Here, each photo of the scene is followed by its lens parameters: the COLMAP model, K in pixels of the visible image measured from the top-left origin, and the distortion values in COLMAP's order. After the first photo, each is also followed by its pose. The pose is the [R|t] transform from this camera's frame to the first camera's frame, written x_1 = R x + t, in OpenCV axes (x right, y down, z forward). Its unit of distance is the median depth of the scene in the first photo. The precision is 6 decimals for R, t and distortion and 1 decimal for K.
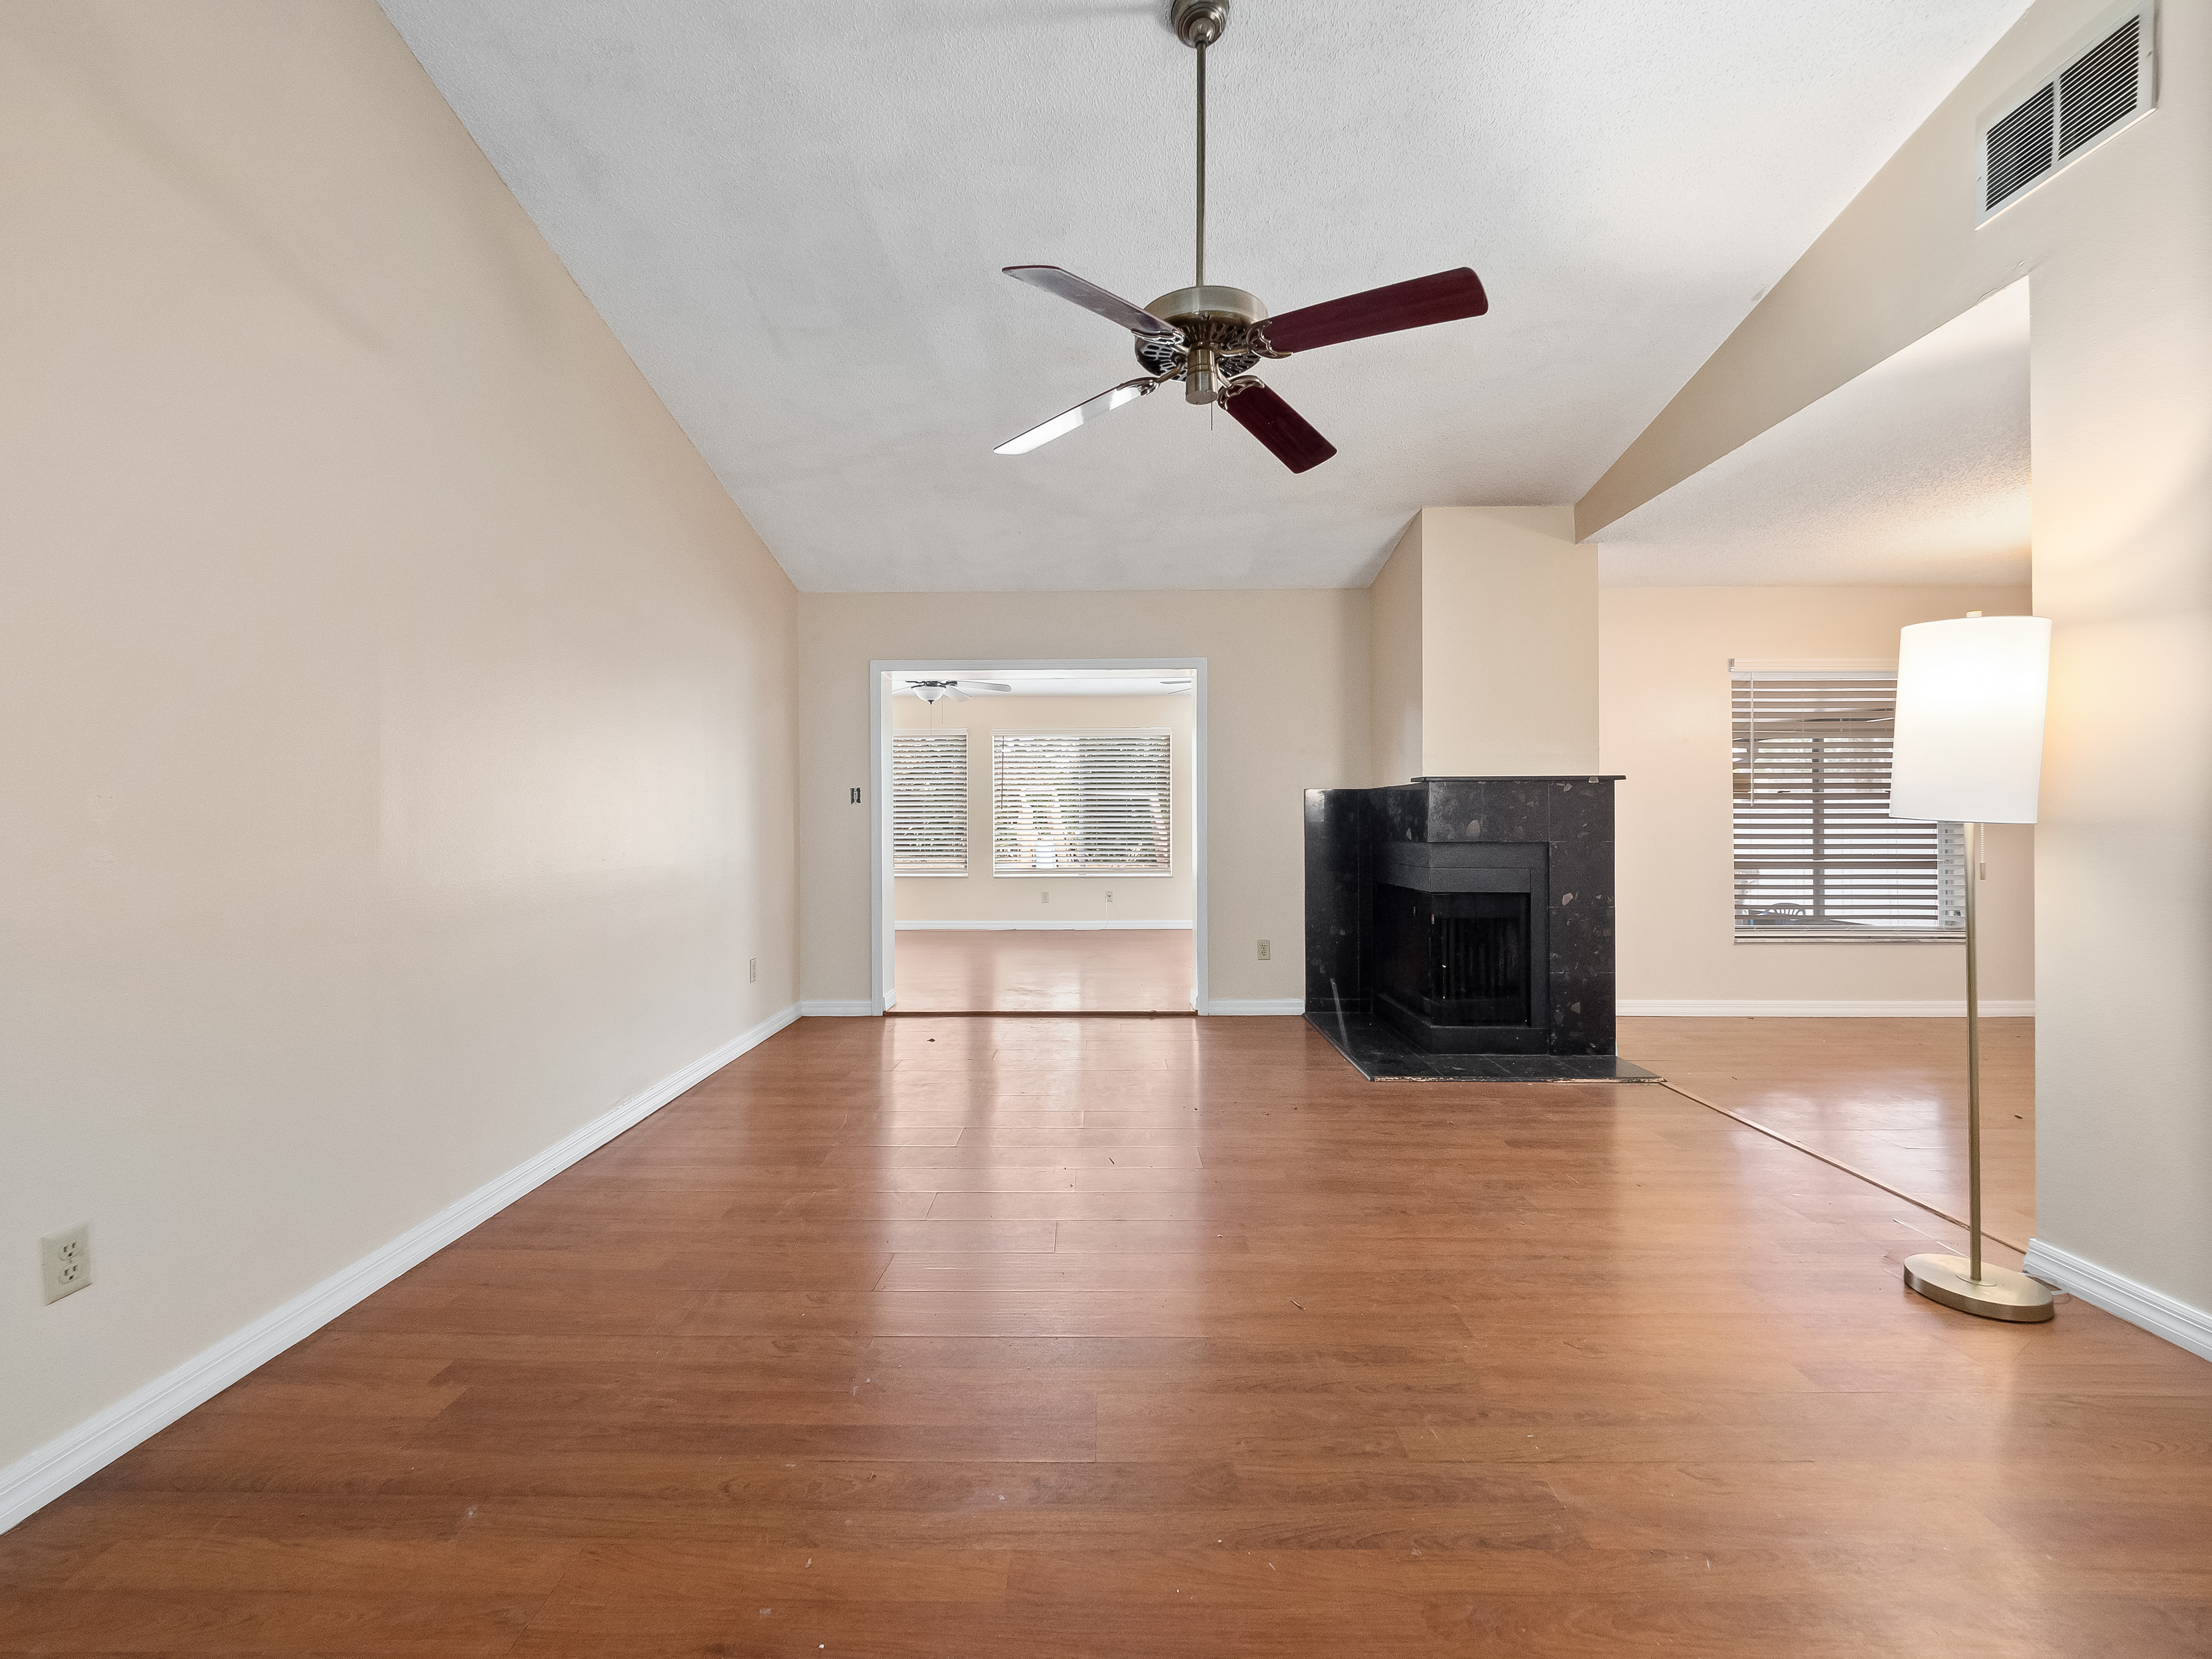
lens RADIAL K [[951.3, 0, 1084.4], [0, 951.3, 822.5], [0, 0, 1]] dist [-0.003140, -0.001579]
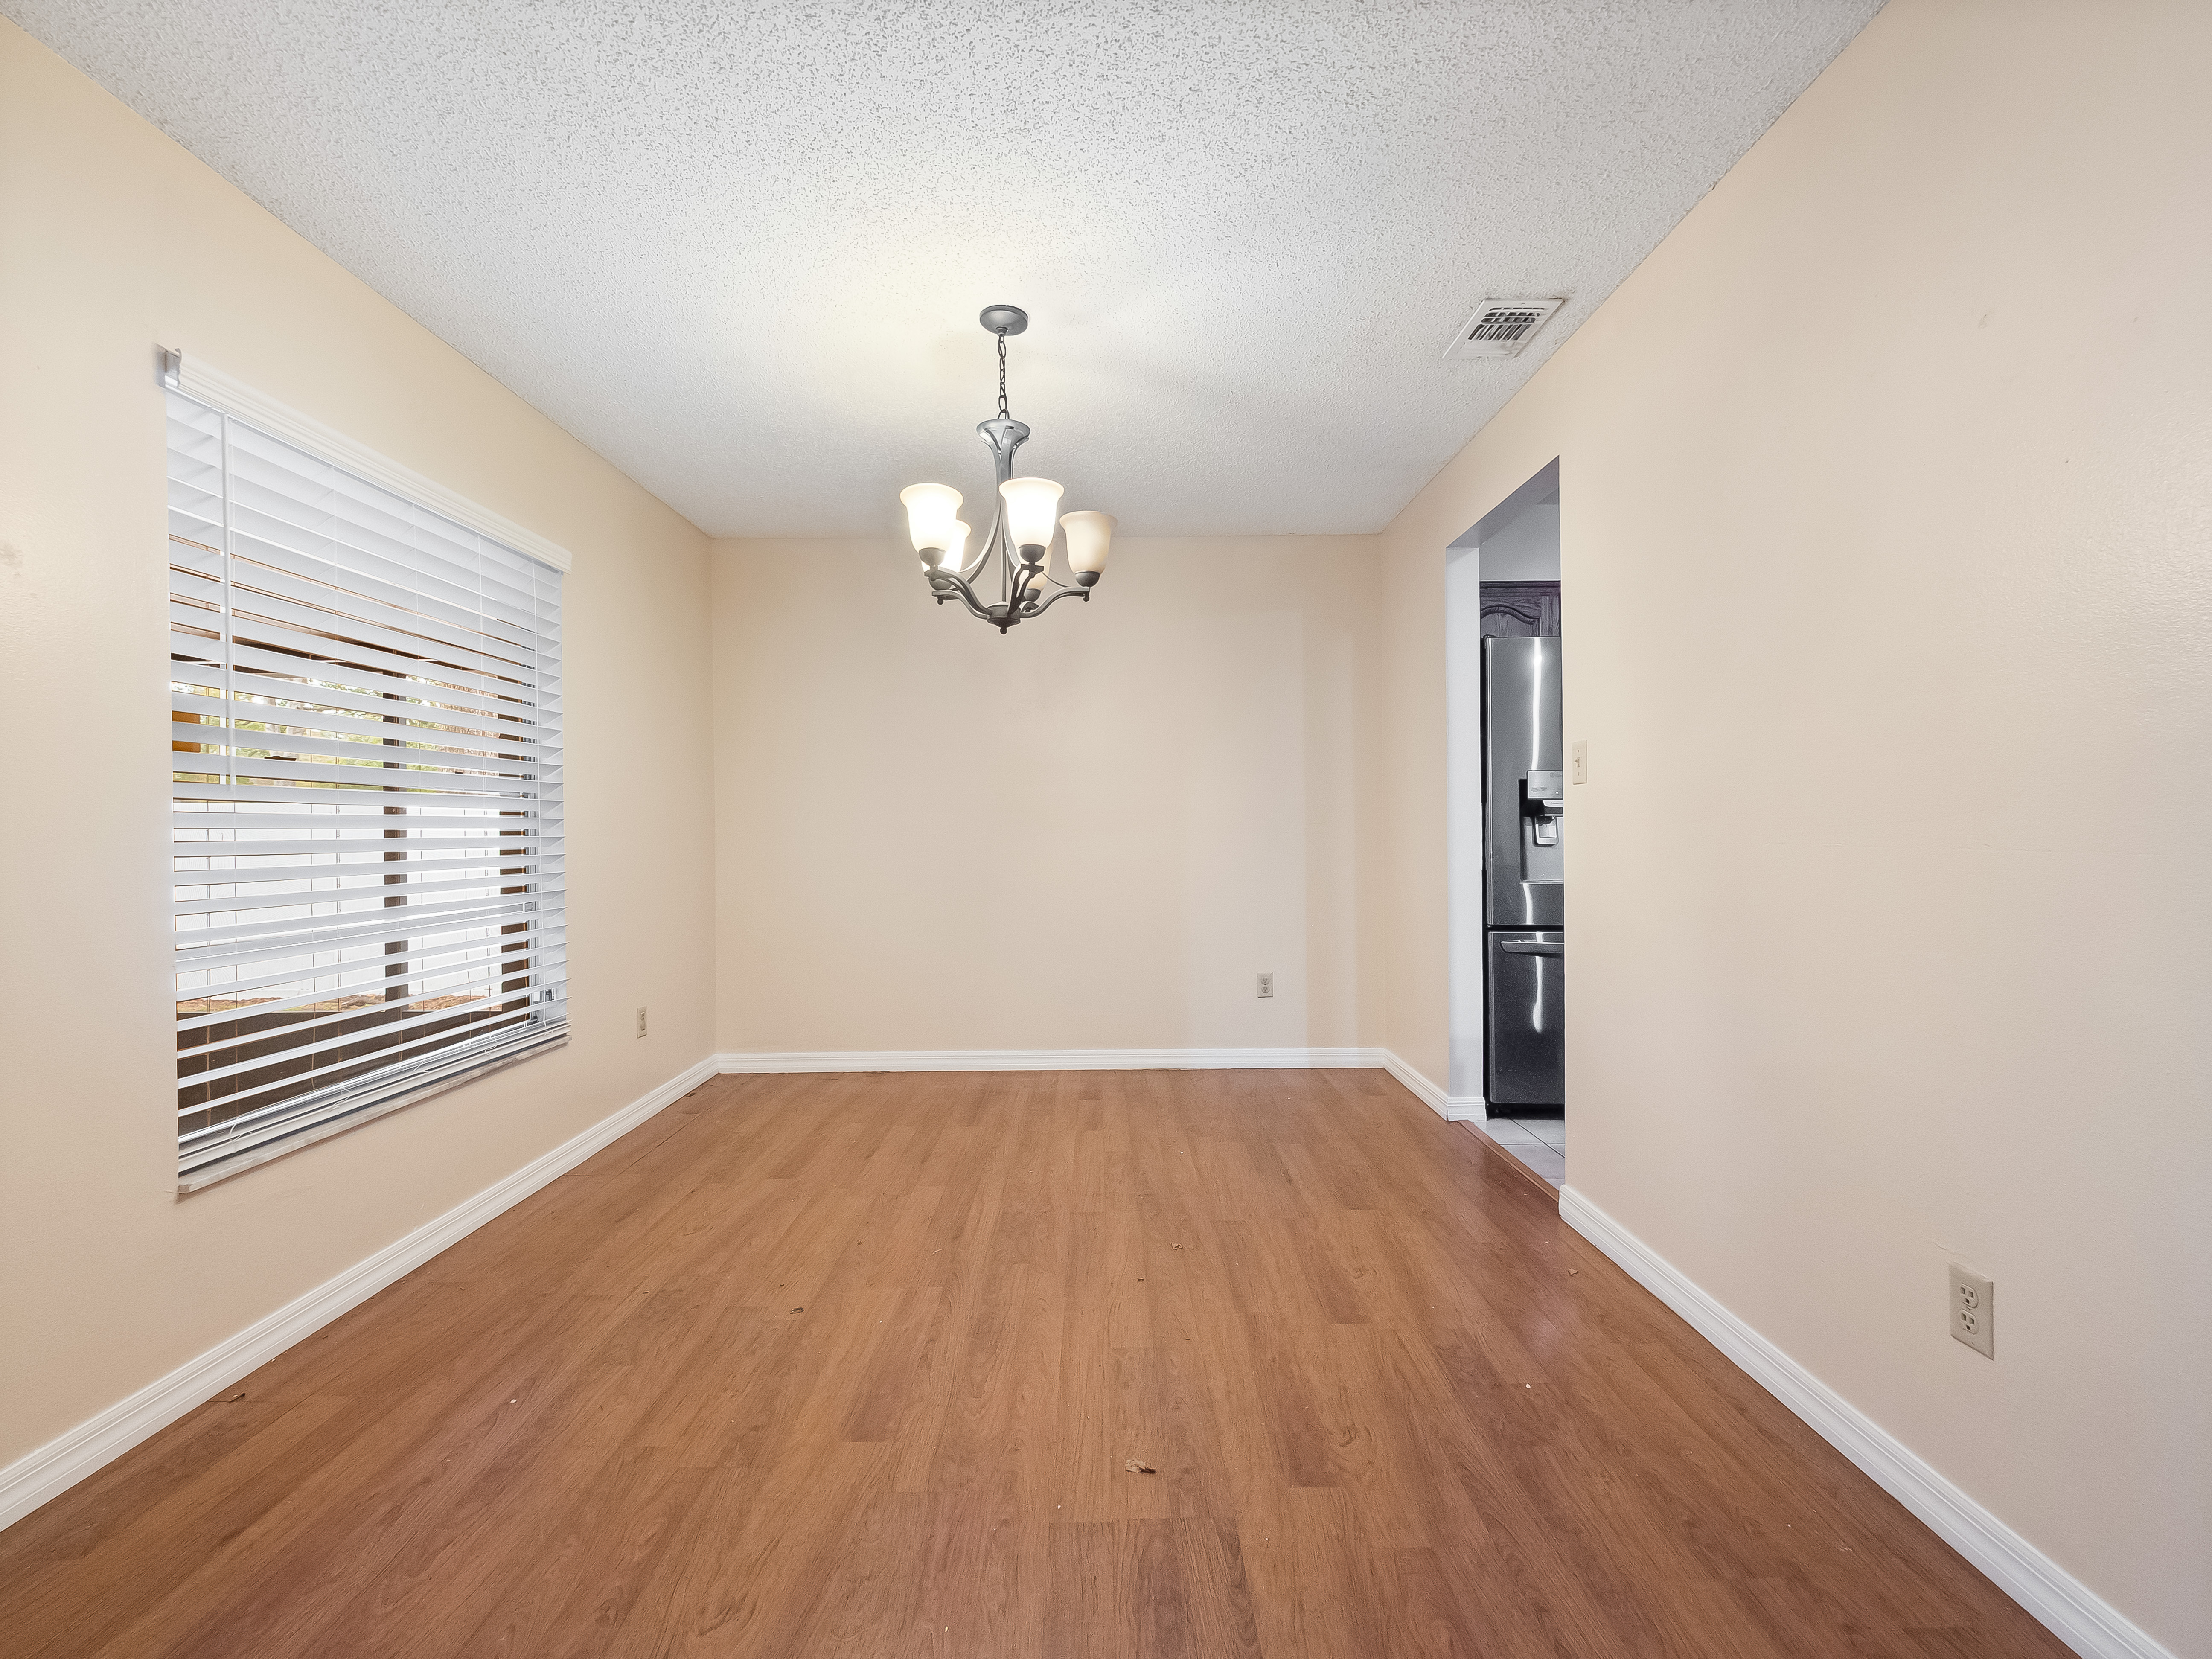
lens RADIAL K [[951.3, 0, 1088.9], [0, 951.3, 827.6], [0, 0, 1]] dist [-0.003140, -0.001579]
pose [[-0.001949, 0.000397, 0.999998, 0.426043], [0.005934, 0.999982, -0.000385, -0.002557], [-0.999980, 0.005933, -0.001951, 0.829403]]
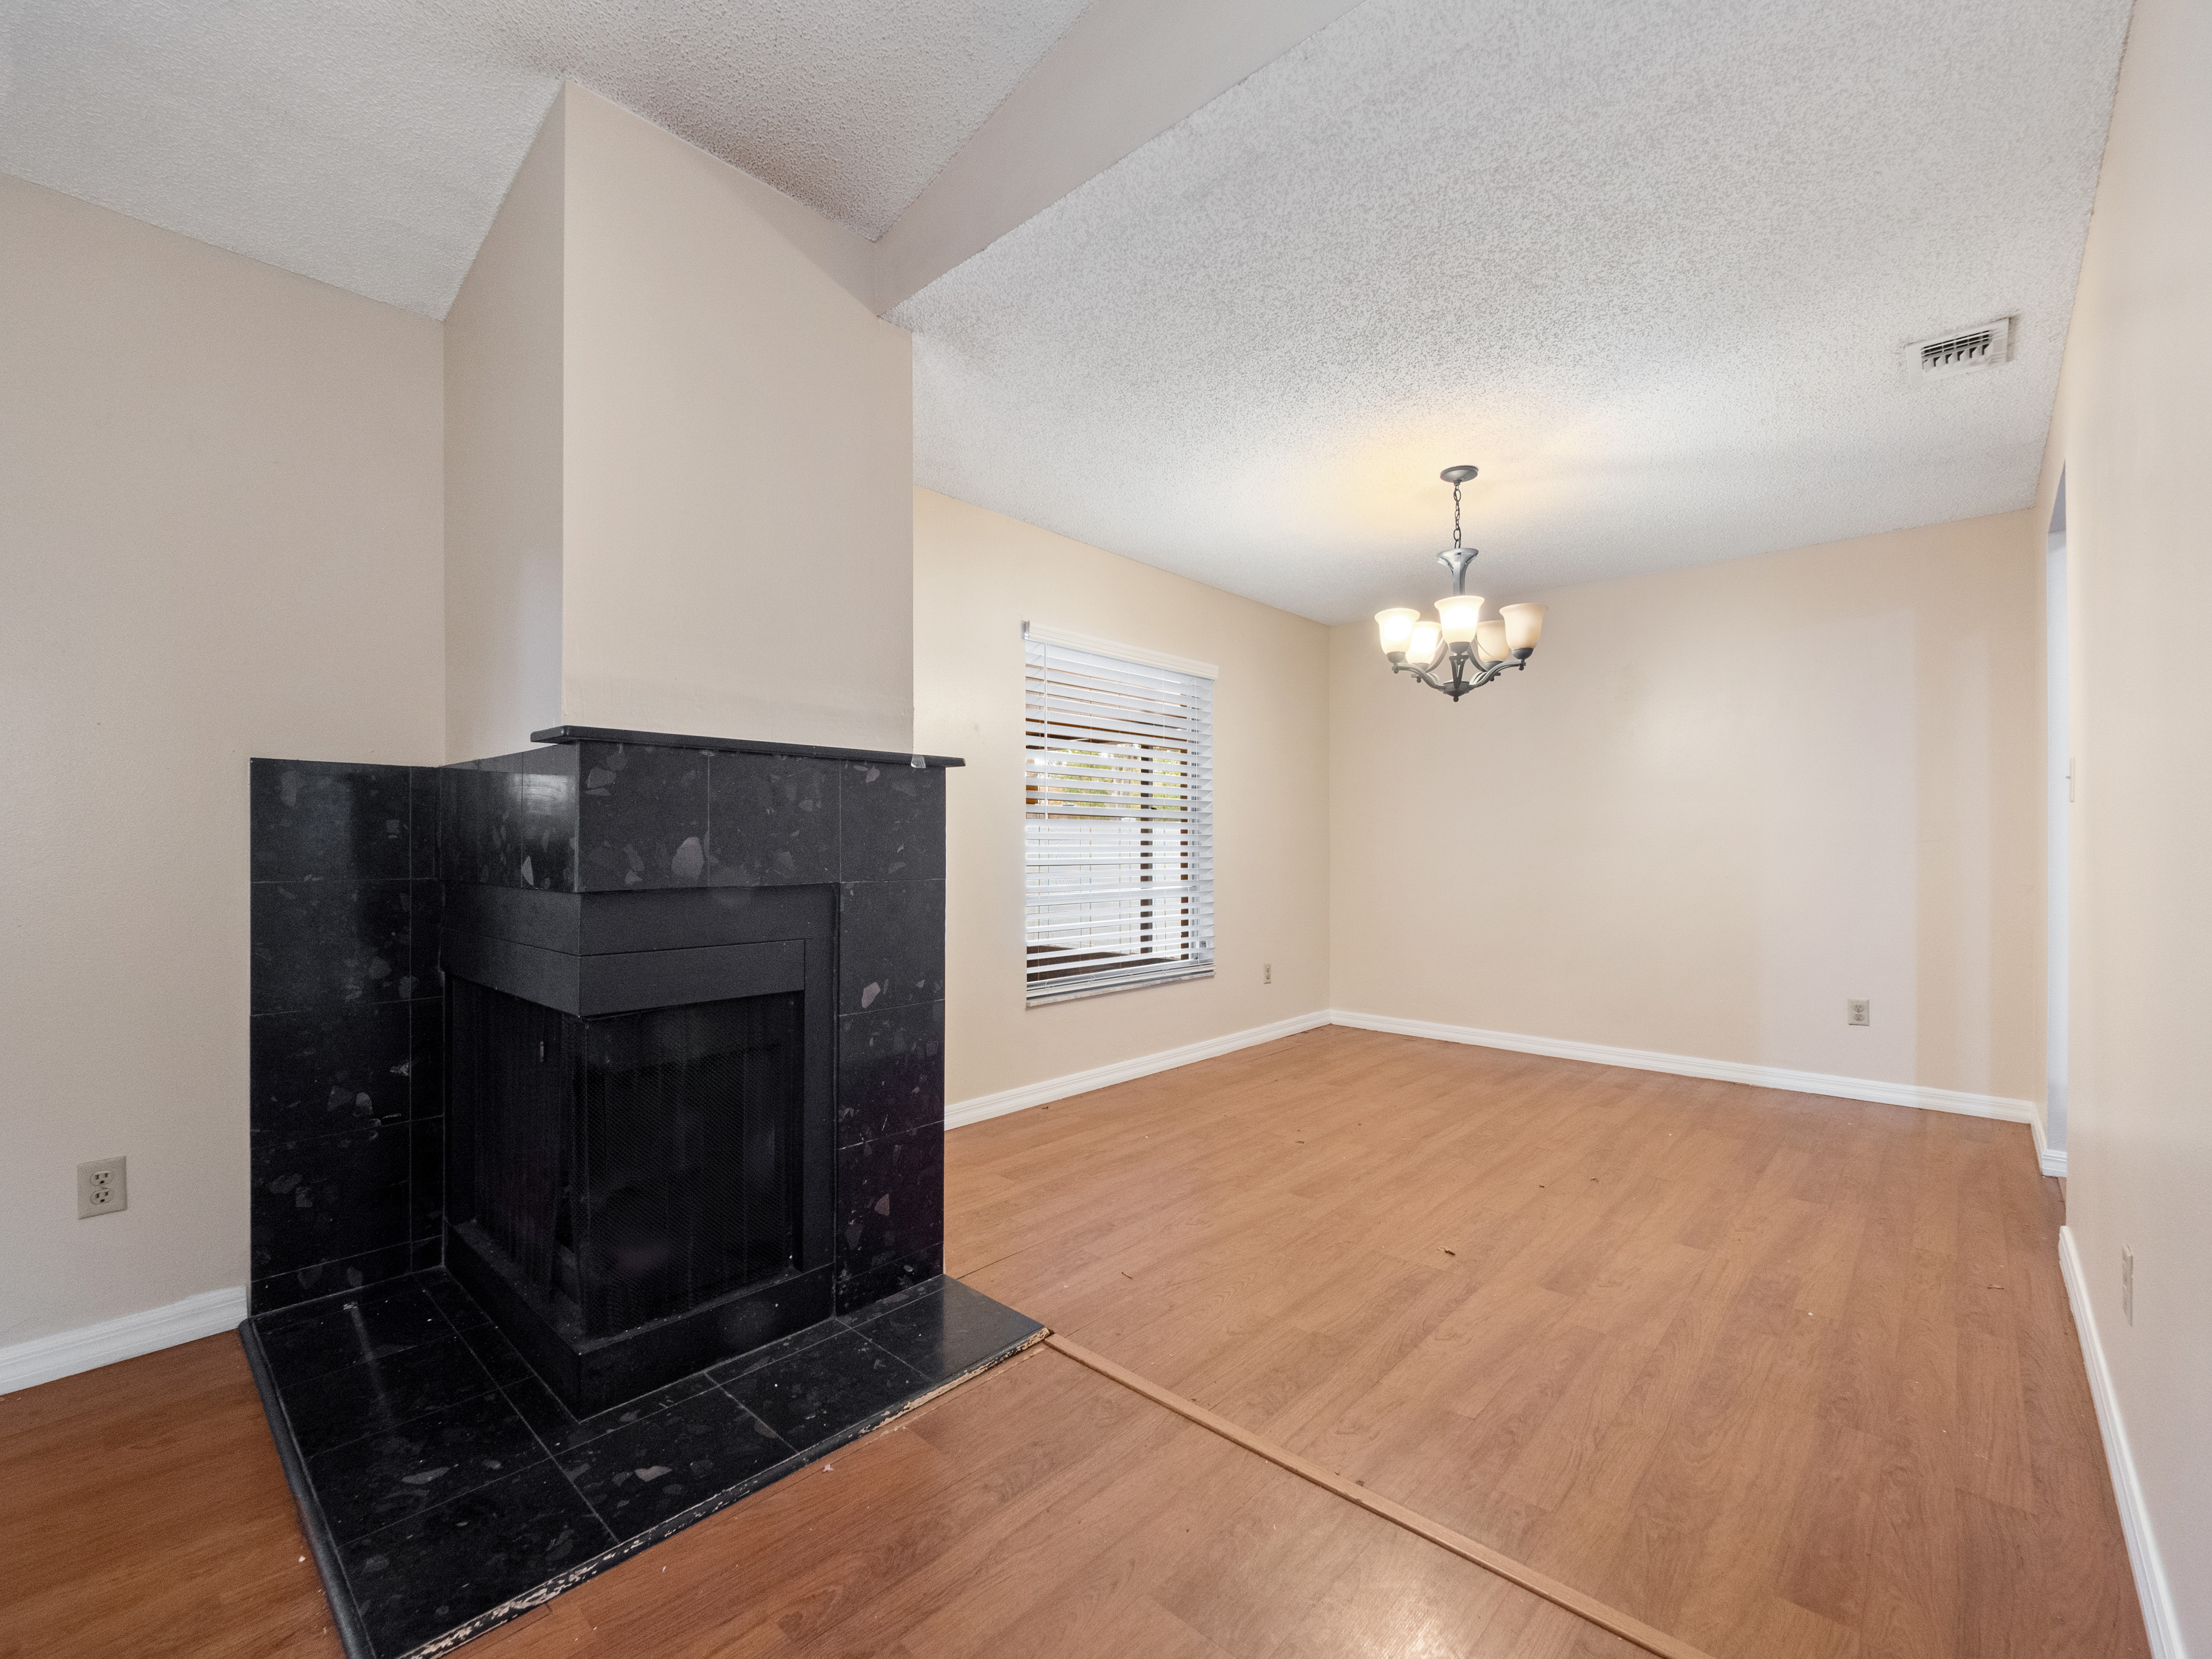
lens RADIAL K [[951.3, 0, 1091.7], [0, 951.3, 830.8], [0, 0, 1]] dist [-0.003140, -0.001579]
pose [[0.675575, 0.012596, 0.737184, 0.212953], [-0.004141, 0.999903, -0.013291, -0.000705], [-0.737280, 0.005927, 0.675561, 0.569007]]
